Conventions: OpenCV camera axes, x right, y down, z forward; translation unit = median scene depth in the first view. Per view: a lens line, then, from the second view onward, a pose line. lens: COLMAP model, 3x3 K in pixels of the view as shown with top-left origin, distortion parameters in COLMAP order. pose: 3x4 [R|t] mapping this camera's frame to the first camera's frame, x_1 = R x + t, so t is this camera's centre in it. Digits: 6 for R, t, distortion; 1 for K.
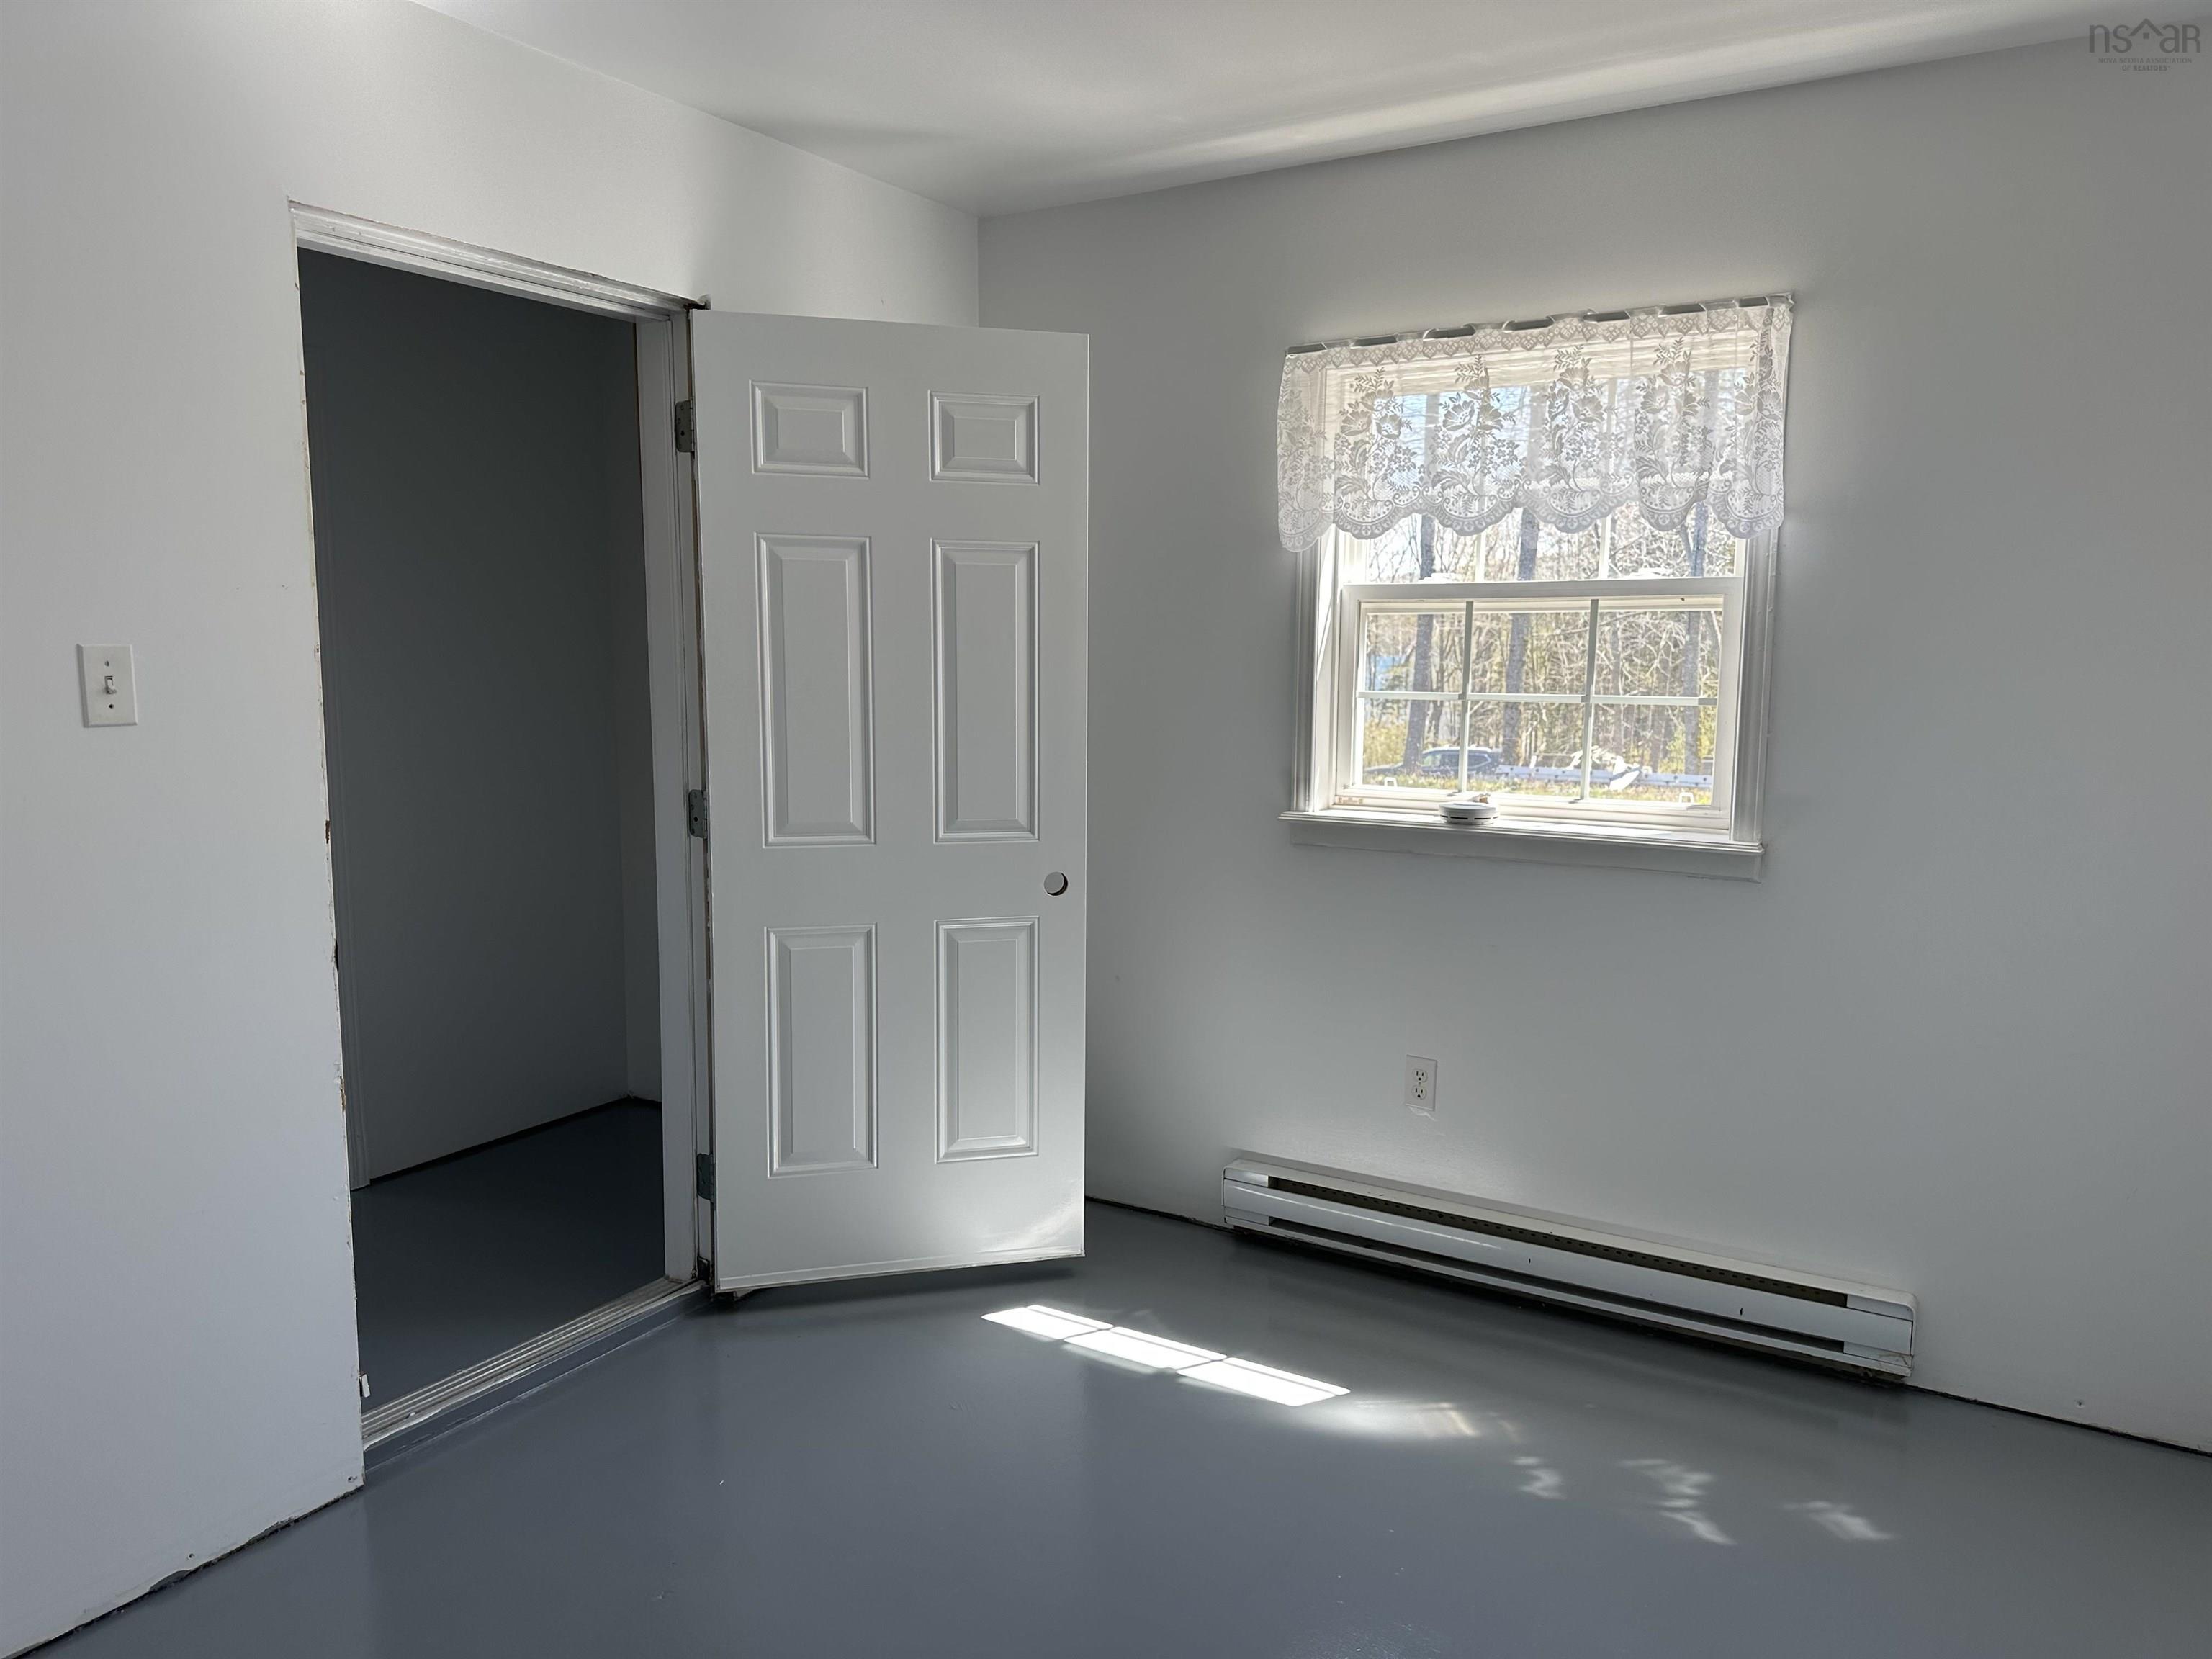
lens RADIAL K [[1555.6, 0, 1095.4], [0, 1555.6, 840.9], [0, 0, 1]] dist [0.090968, -0.107652]
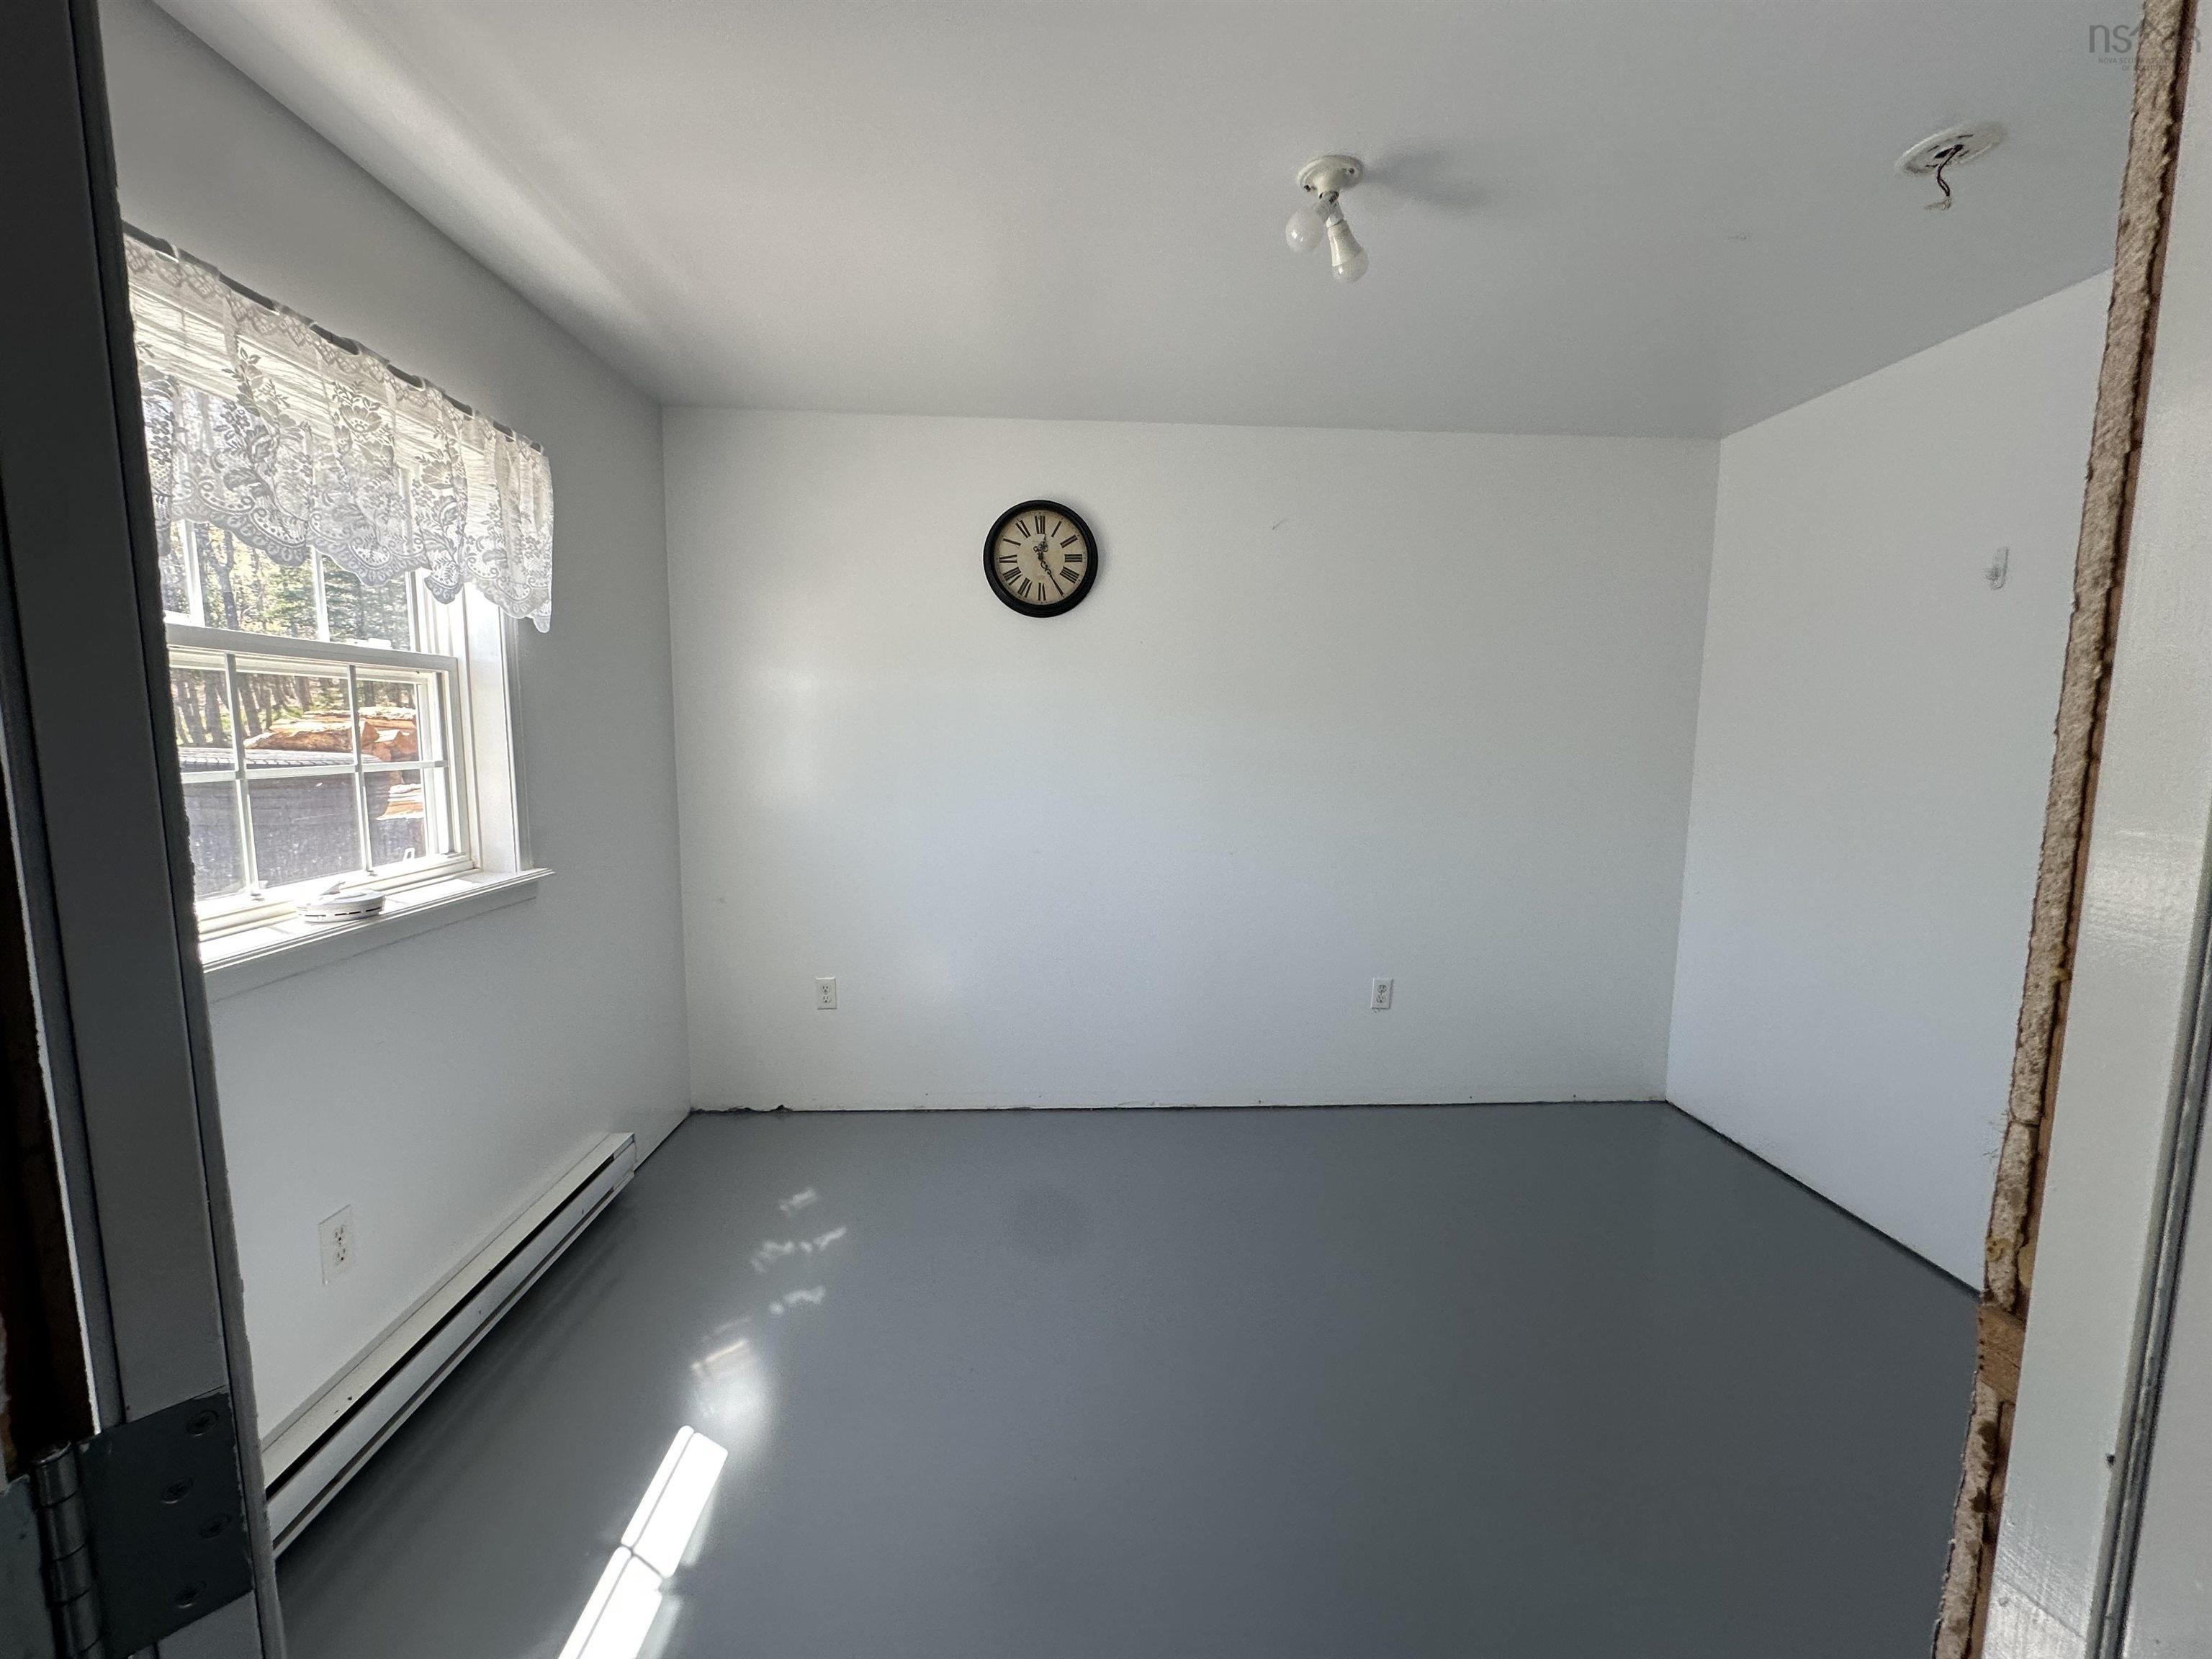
lens RADIAL K [[889.9, 0, 1100.0], [0, 889.9, 831.0], [0, 0, 1]] dist [0.002027, 0.000376]
pose [[-0.569077, -0.101756, 0.815964, -0.444940], [0.098315, 0.976776, 0.190378, -0.125098], [-0.816386, 0.188561, -0.545856, 1.037528]]
